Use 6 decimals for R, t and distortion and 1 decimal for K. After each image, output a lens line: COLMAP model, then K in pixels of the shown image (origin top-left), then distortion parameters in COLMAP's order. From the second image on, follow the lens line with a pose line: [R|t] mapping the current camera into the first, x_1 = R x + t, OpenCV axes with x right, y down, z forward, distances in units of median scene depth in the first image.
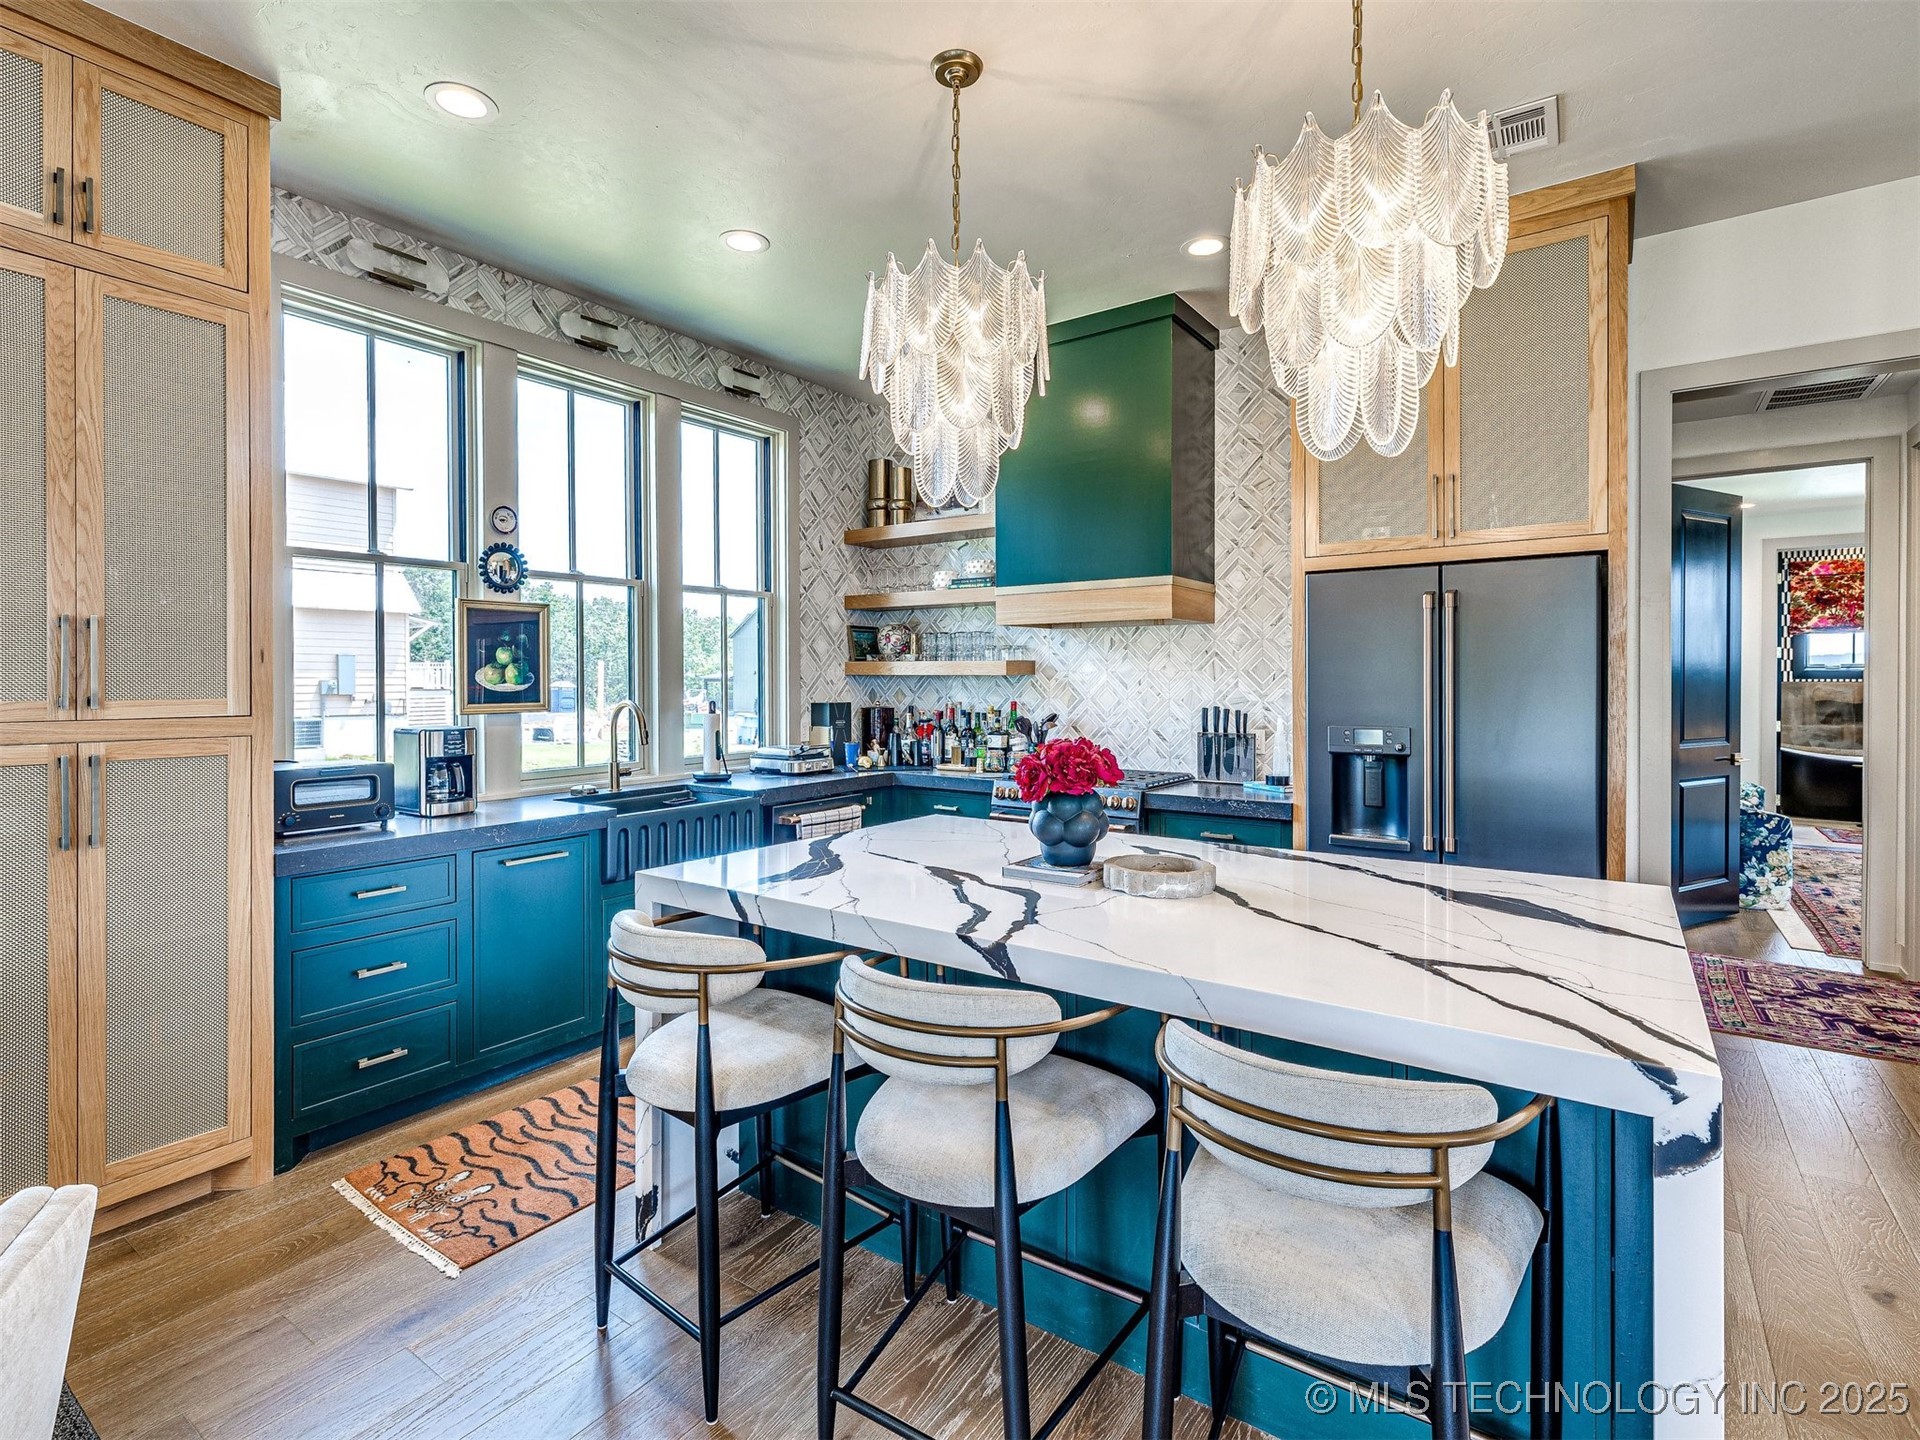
lens RADIAL K [[939.1, 0, 957.8], [0, 939.1, 686.2], [0, 0, 1]] dist [-0.001345, 0.000755]
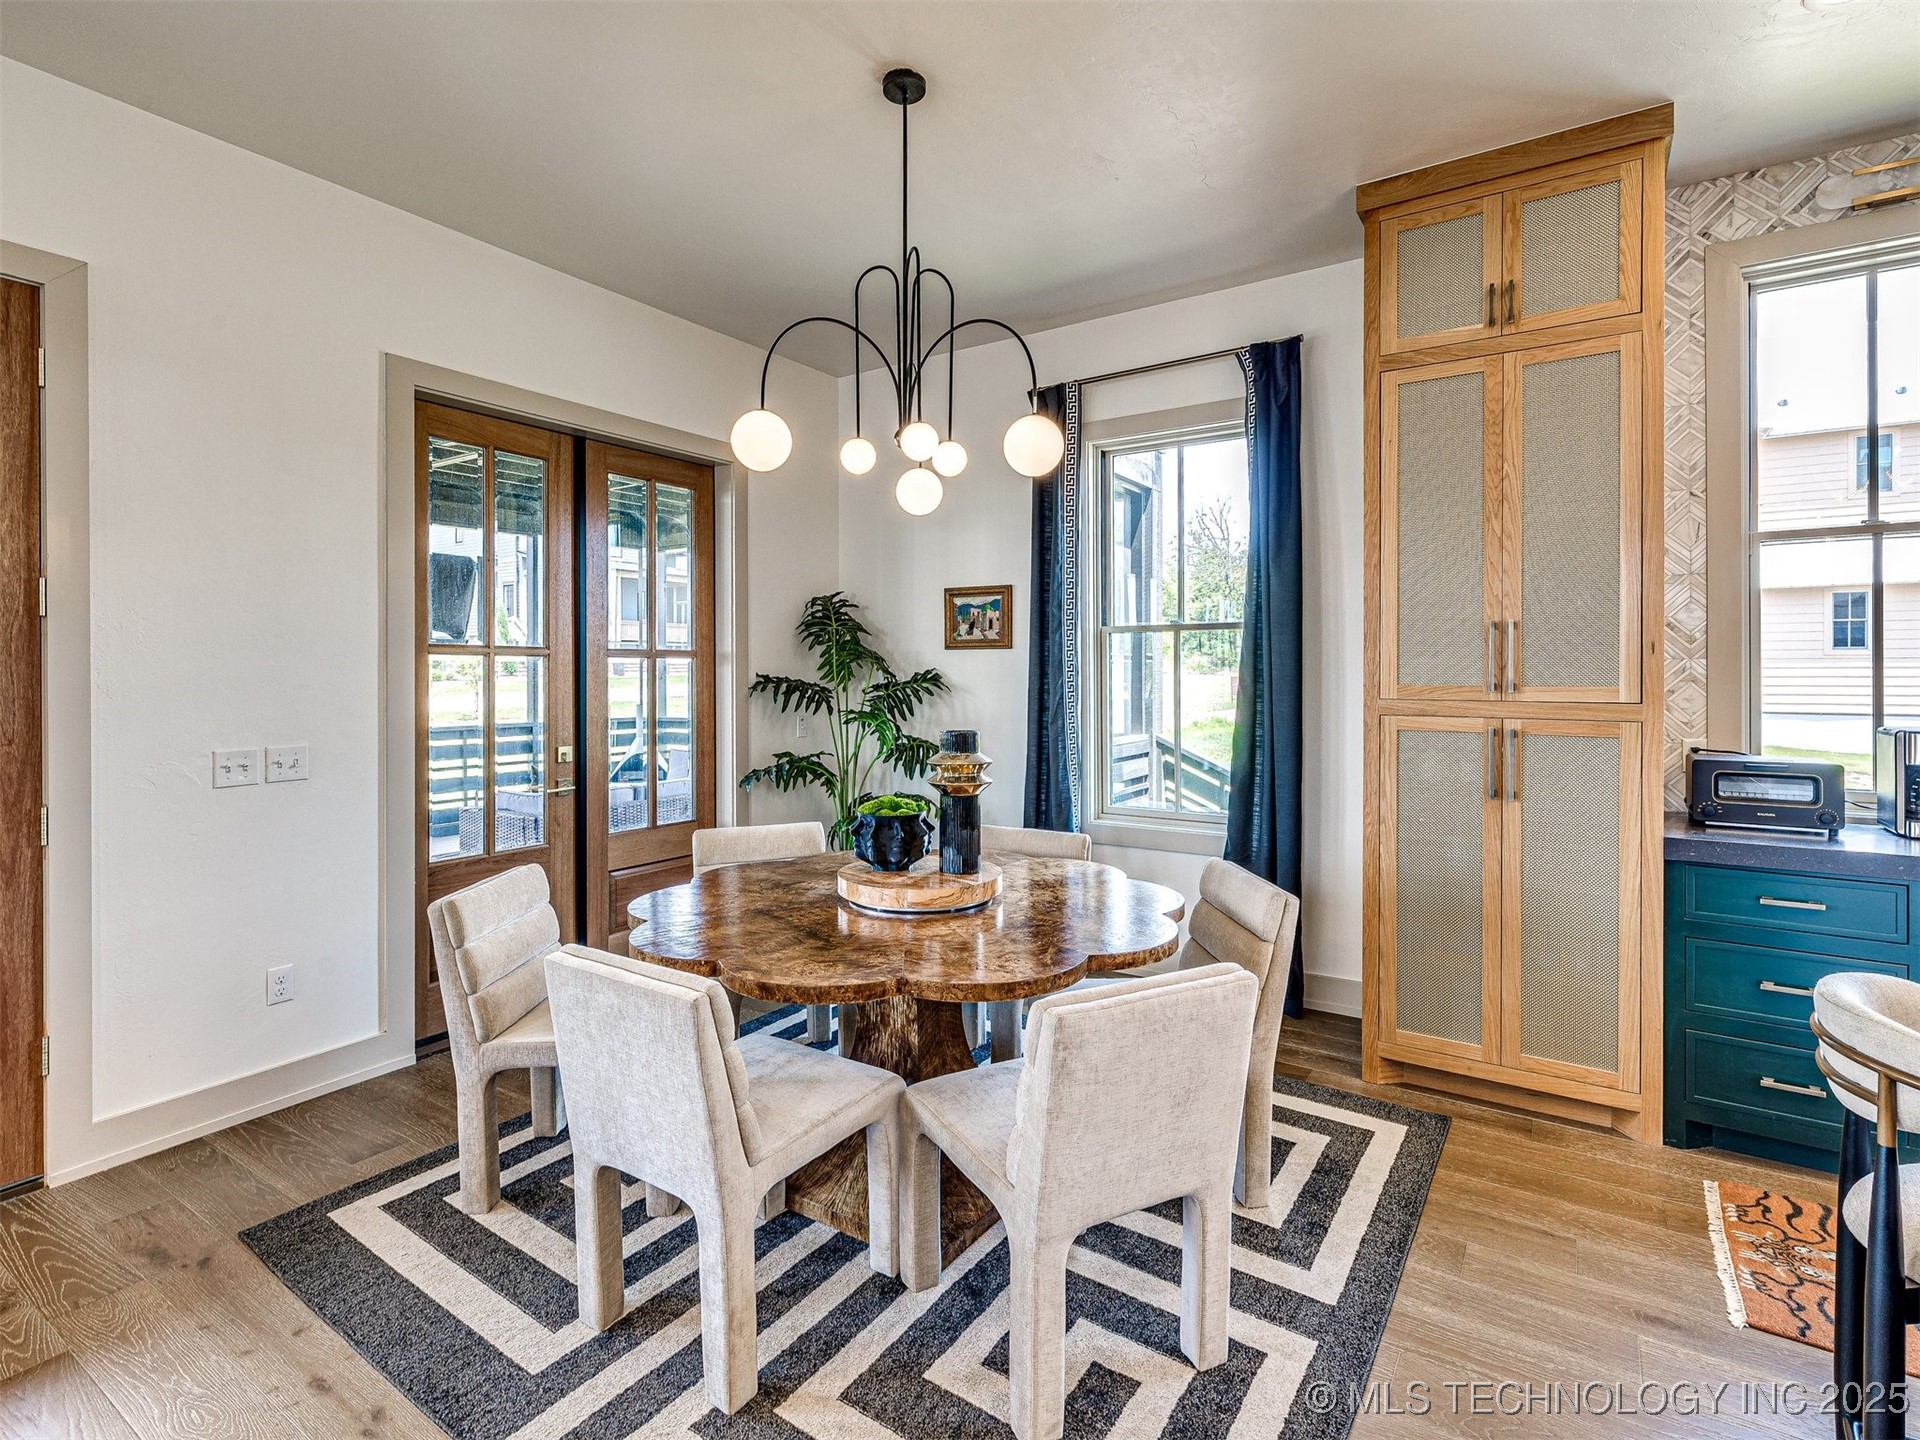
lens RADIAL K [[943.3, 0, 953.9], [0, 943.3, 671.5], [0, 0, 1]] dist [0.001040, 0.000297]
pose [[0.022236, 0.002552, -0.999750, 0.205468], [-0.007087, 0.999972, 0.002395, -0.001449], [0.999728, 0.007032, 0.022253, 0.122600]]
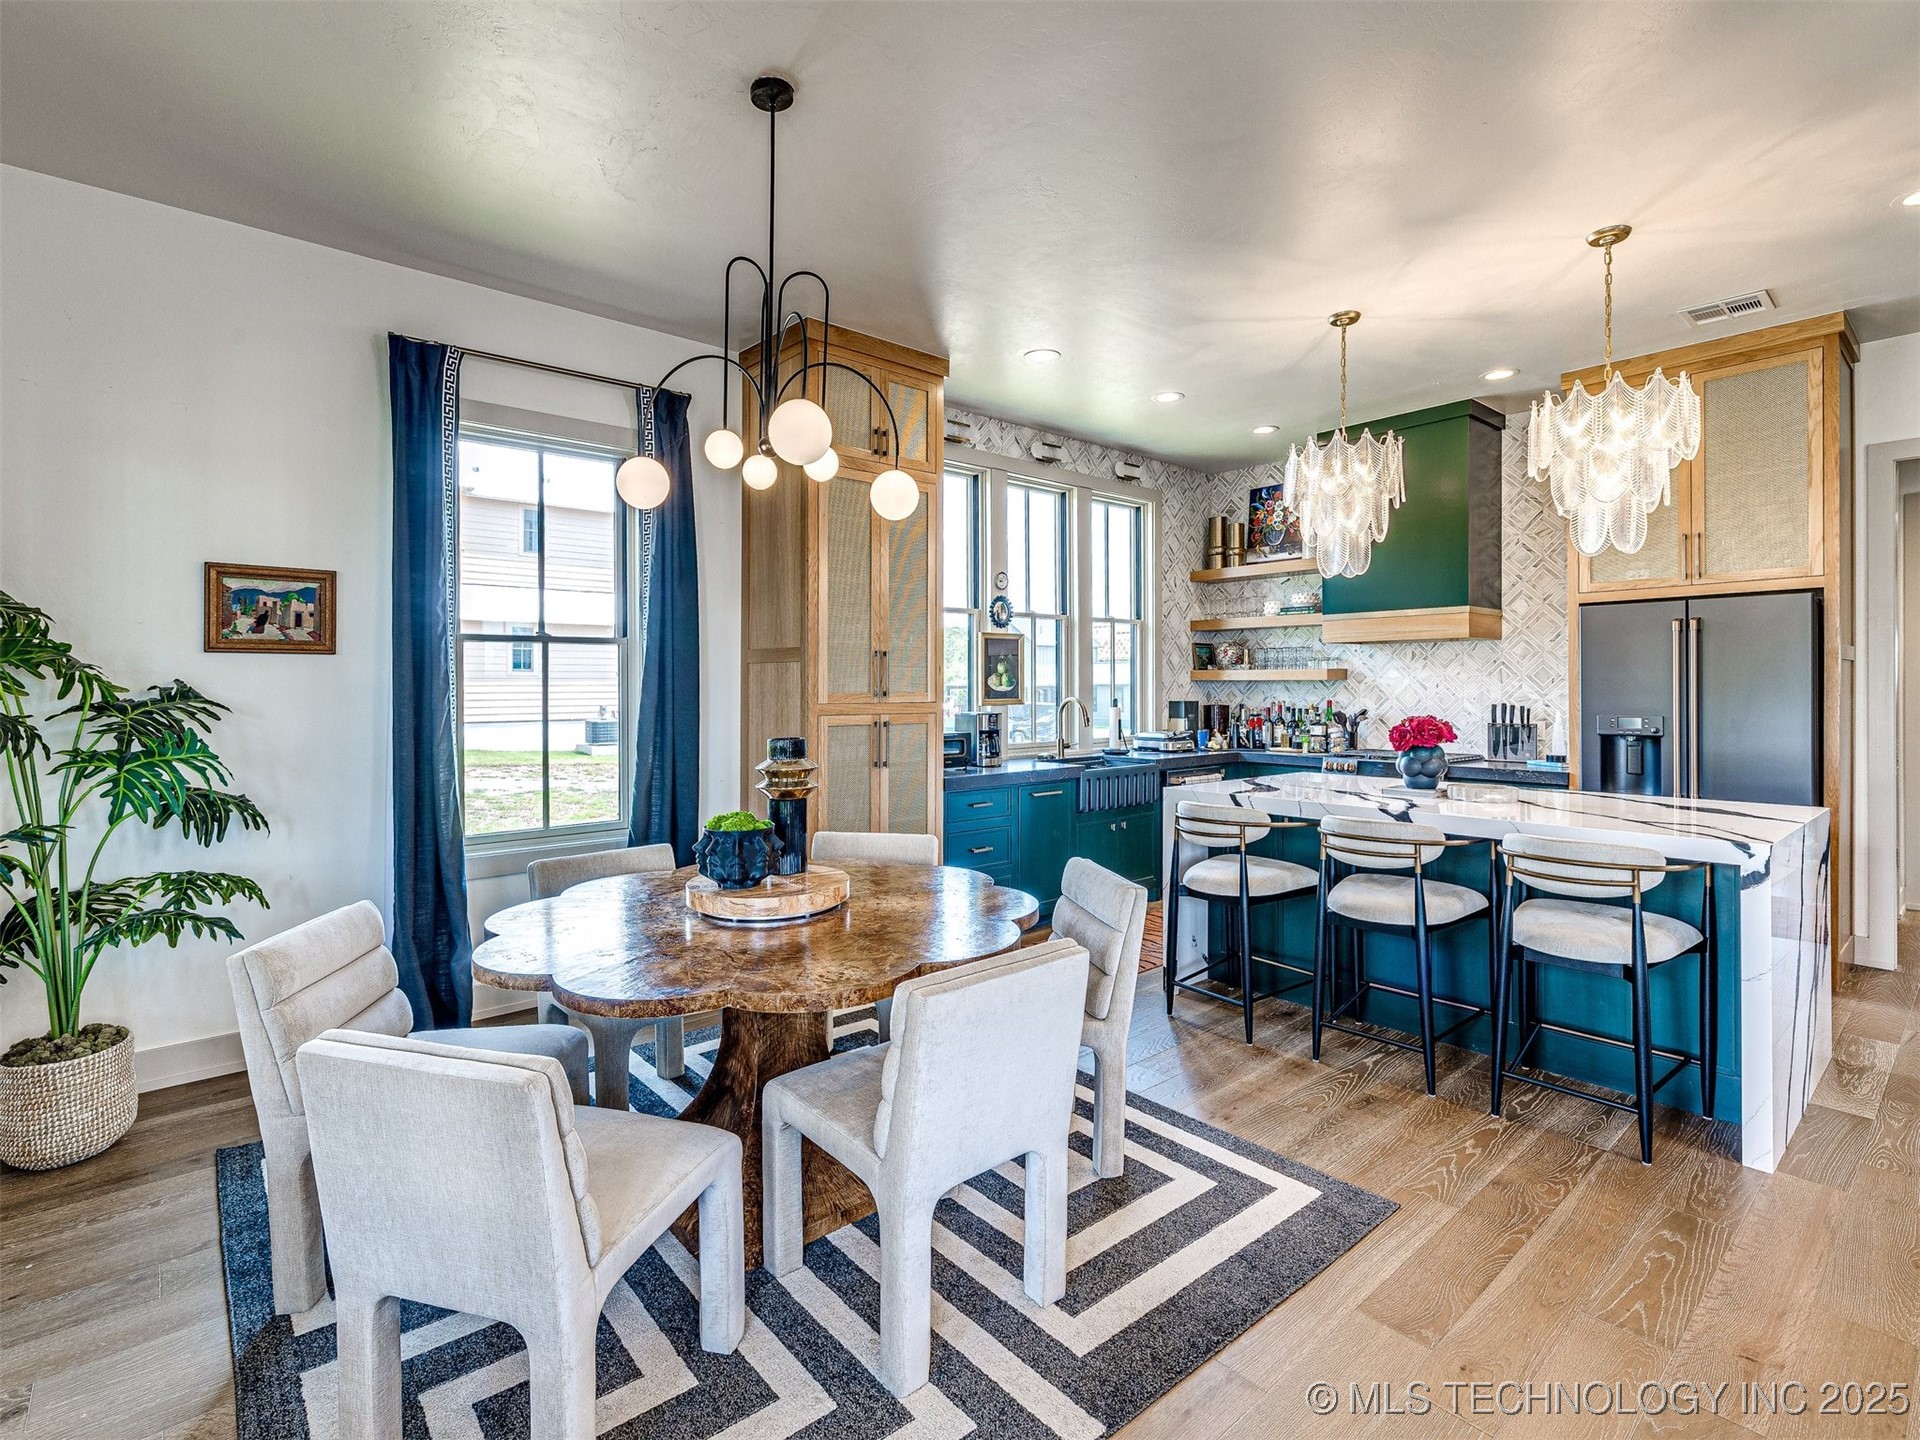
lens RADIAL K [[941.1, 0, 963.2], [0, 941.1, 692.1], [0, 0, 1]] dist [-0.000909, 0.000296]
pose [[0.973651, -0.000077, -0.228043, -0.184762], [-0.000279, 0.999999, -0.001527, 0.009507], [0.228043, 0.001551, 0.973650, -0.521841]]
